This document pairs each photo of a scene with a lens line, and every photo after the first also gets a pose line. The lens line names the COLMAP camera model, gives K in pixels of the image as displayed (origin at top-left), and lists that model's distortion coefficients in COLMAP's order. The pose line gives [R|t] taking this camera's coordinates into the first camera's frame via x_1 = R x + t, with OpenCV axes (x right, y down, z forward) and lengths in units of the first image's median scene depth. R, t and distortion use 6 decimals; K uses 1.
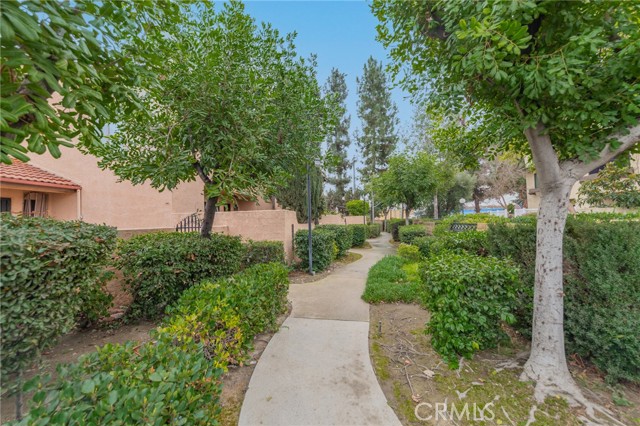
lens RADIAL K [[250.6, 0, 320.0], [0, 250.6, 213.0], [0, 0, 1]] dist [0.015621, -0.004836]
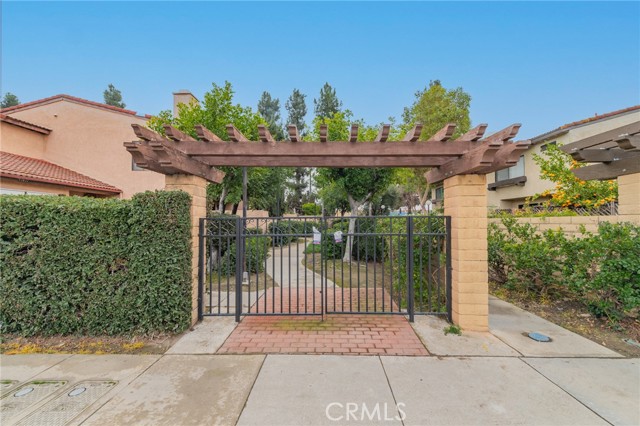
lens RADIAL K [[250.6, 0, 320.0], [0, 250.6, 213.0], [0, 0, 1]] dist [0.015621, -0.004836]
pose [[0.986211, 0.026421, 0.163373, -0.008366], [-0.026617, 0.999645, -0.000992, -0.001146], [-0.163341, -0.003370, 0.986564, -0.182610]]
